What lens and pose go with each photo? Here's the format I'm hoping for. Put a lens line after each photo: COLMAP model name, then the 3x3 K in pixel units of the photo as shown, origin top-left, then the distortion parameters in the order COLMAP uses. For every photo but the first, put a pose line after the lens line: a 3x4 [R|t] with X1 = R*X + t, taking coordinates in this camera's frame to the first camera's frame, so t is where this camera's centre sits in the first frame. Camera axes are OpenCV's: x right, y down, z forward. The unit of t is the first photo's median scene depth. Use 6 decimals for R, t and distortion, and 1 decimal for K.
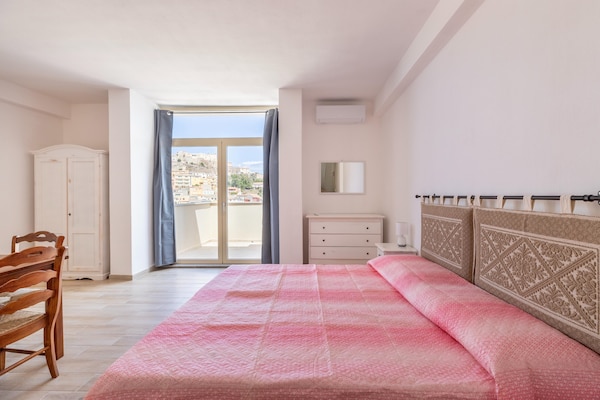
lens RADIAL K [[265.4, 0, 270.0], [0, 265.4, 200.8], [0, 0, 1]] dist [0.007598, 0.000761]
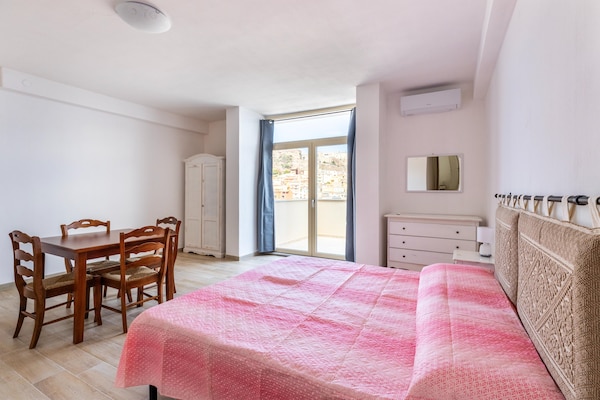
lens RADIAL K [[265.4, 0, 299.7], [0, 265.4, 195.0], [0, 0, 1]] dist [0.007598, 0.000761]
pose [[0.900147, 0.012246, -0.435415, 0.273924], [-0.017050, 0.999829, -0.007127, -0.001944], [0.435253, 0.013839, 0.900202, 0.011888]]
